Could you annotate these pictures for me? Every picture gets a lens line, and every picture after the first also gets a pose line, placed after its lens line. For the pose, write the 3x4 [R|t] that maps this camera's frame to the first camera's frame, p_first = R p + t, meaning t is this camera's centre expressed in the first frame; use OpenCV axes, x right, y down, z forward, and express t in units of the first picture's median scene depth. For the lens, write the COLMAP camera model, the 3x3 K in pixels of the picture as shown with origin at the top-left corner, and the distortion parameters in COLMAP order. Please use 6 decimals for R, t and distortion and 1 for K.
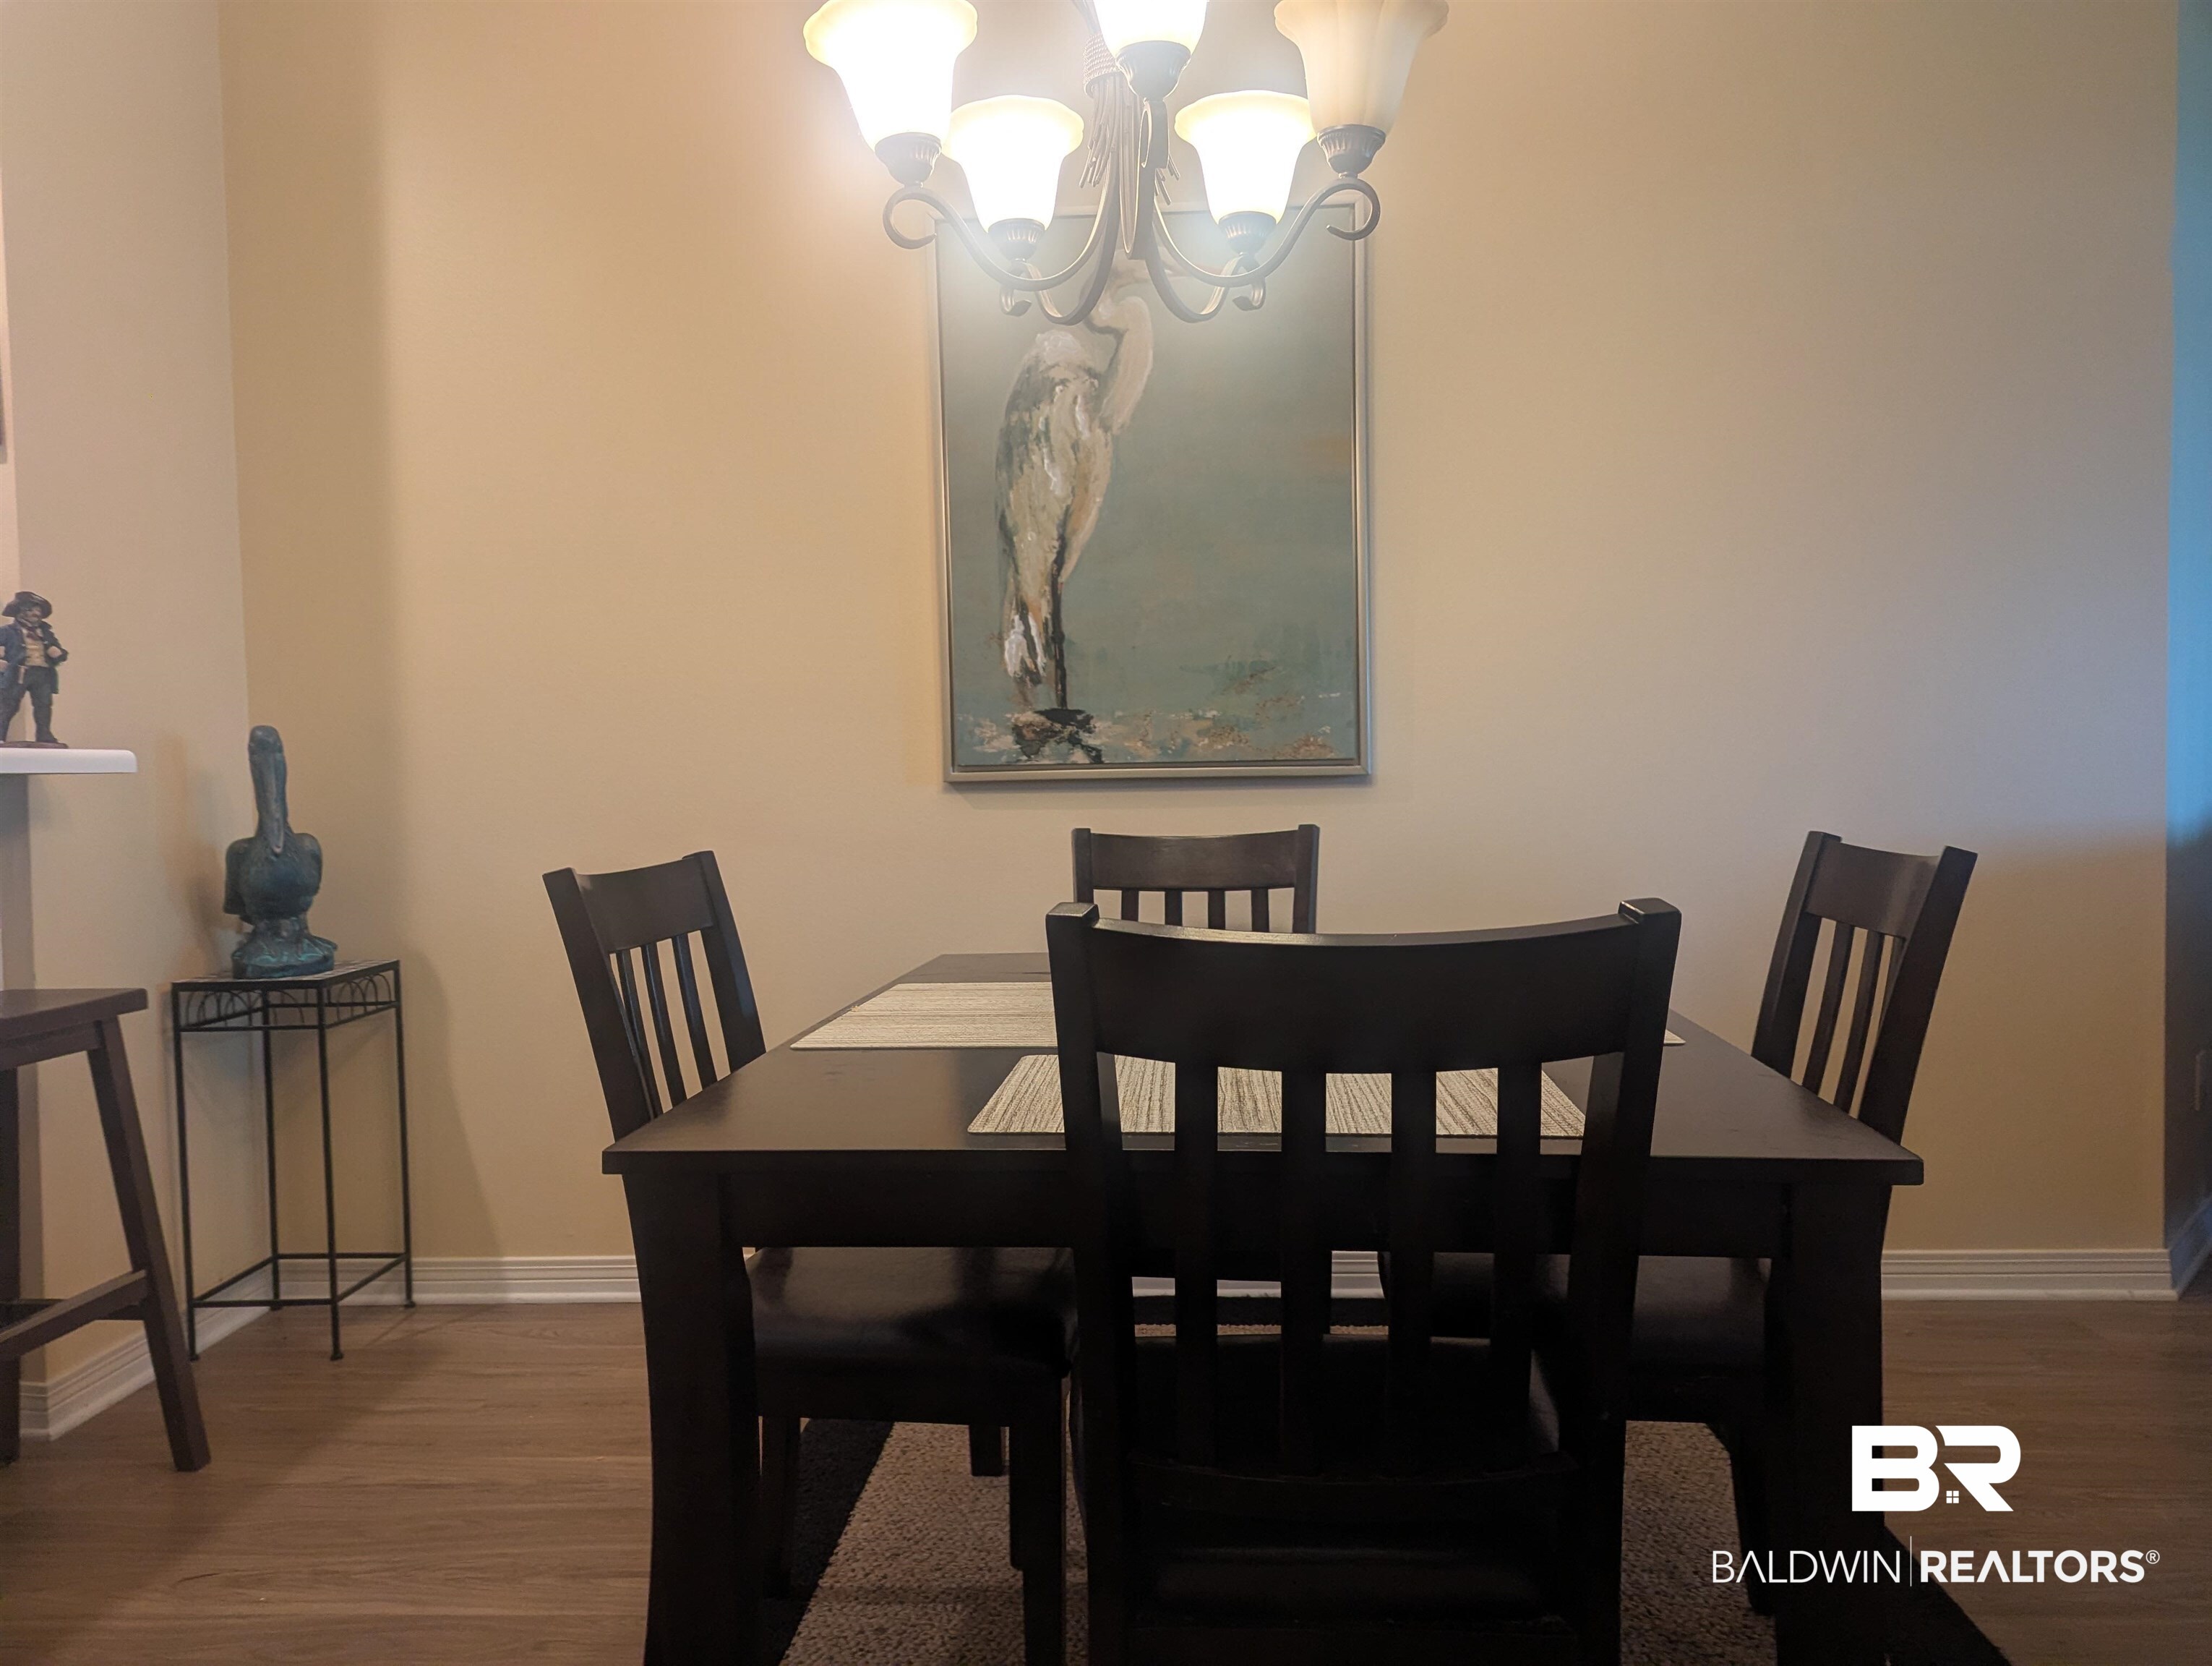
lens RADIAL K [[1559.4, 0, 1098.3], [0, 1559.4, 816.7], [0, 0, 1]] dist [0.058745, -0.070659]
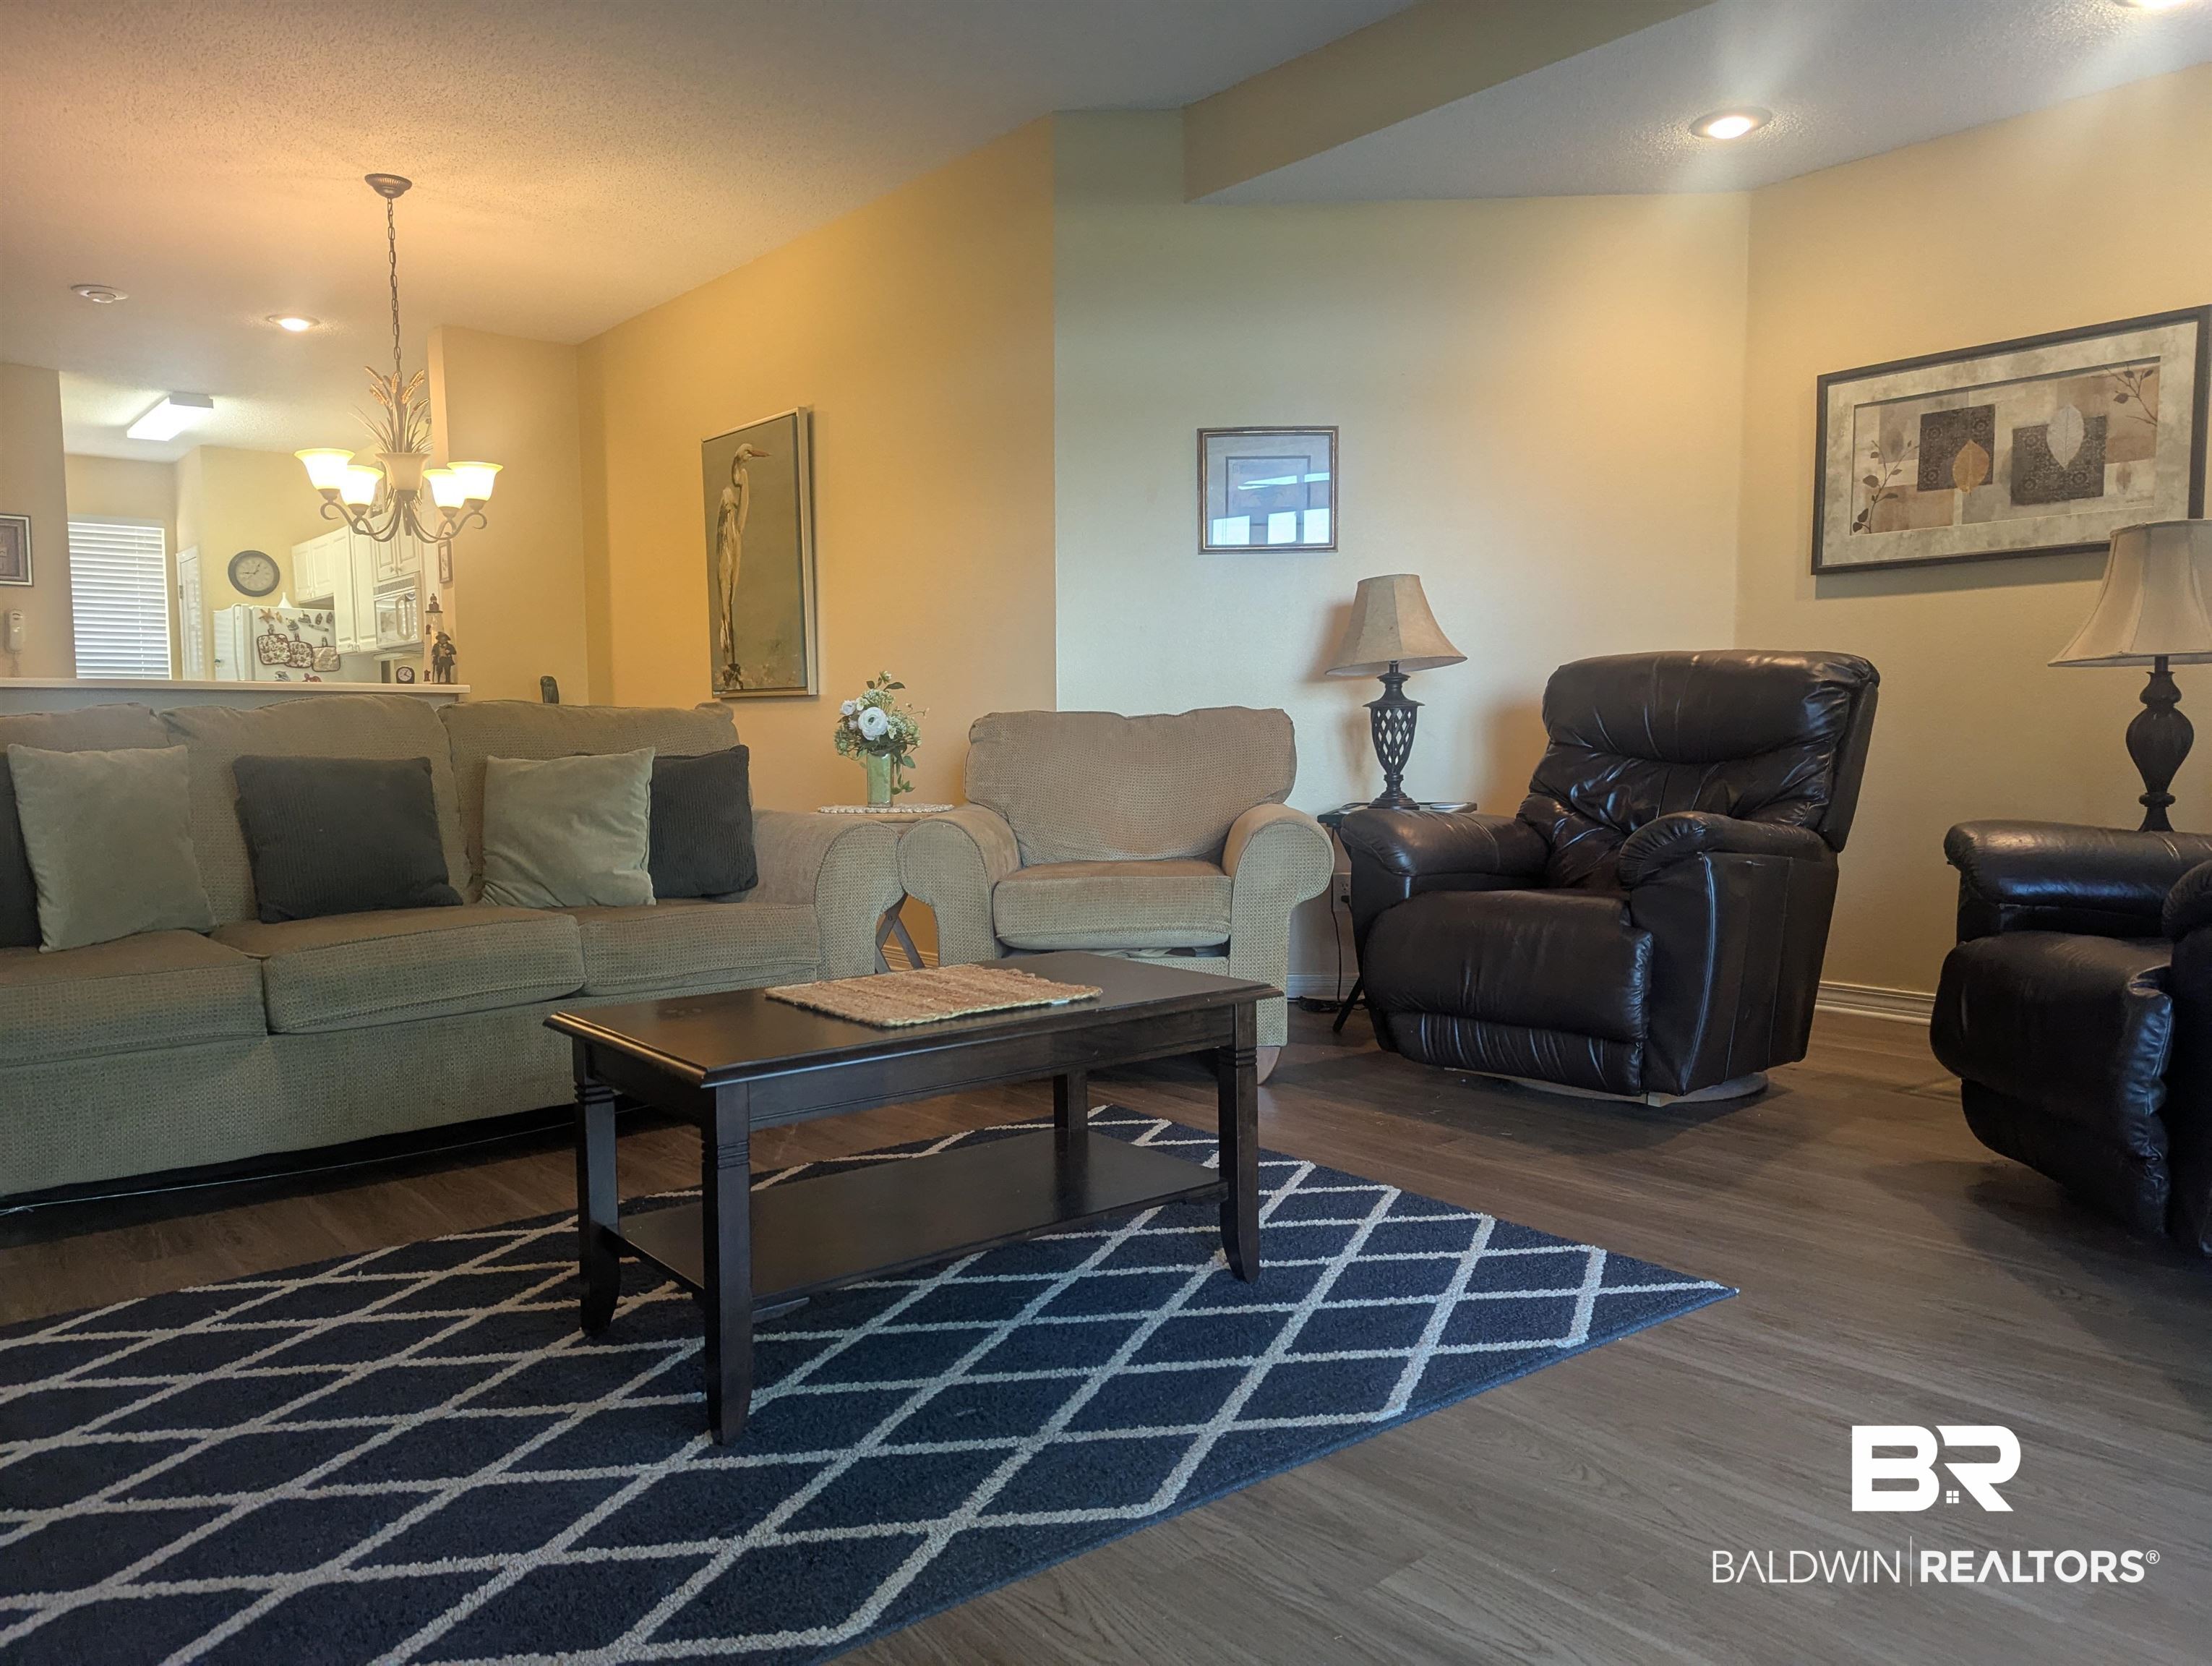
lens RADIAL K [[1555.8, 0, 1097.9], [0, 1555.8, 829.8], [0, 0, 1]] dist [0.058197, -0.060522]
pose [[0.683365, 0.061937, -0.727445, 1.957829], [-0.028979, 0.997911, 0.057742, 0.019981], [0.729501, -0.018378, 0.683732, -0.102042]]
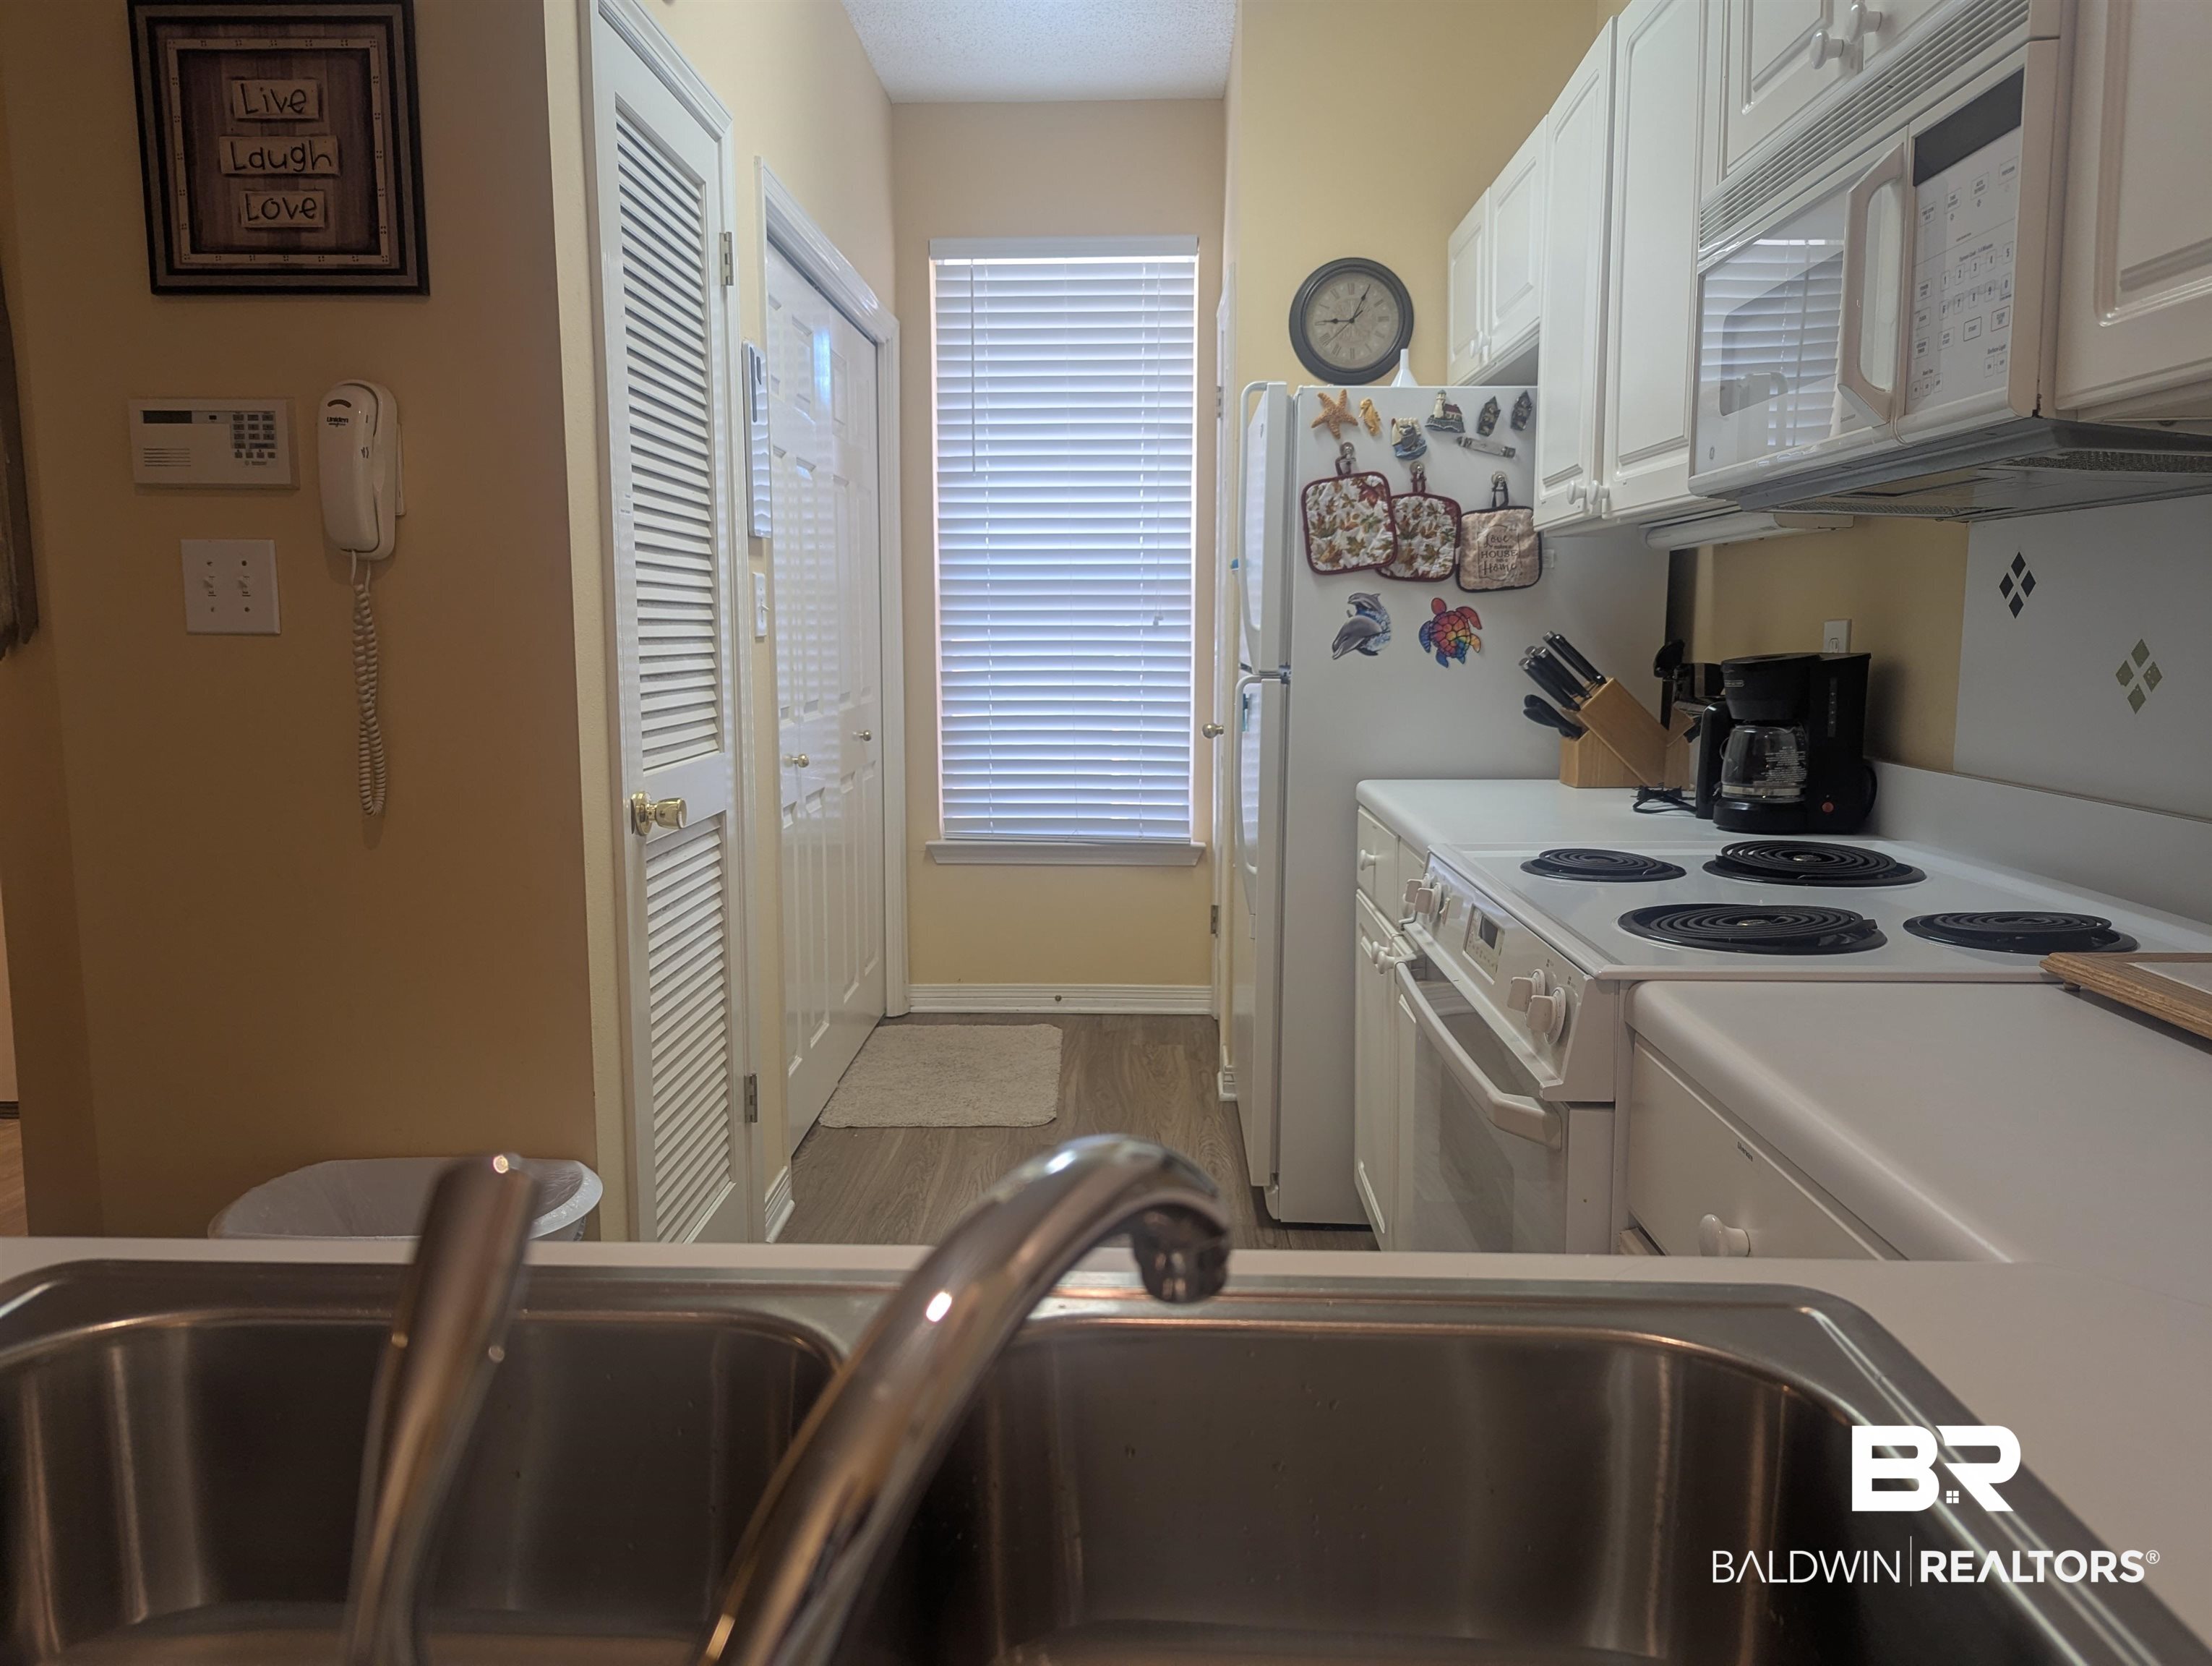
lens RADIAL K [[1559.4, 0, 1098.3], [0, 1559.4, 816.7], [0, 0, 1]] dist [0.058745, -0.070659]
pose [[0.018775, 0.144053, -0.989392, -0.639495], [-0.028959, 0.989229, 0.143480, -0.070355], [0.999404, 0.025958, 0.022744, 0.728814]]
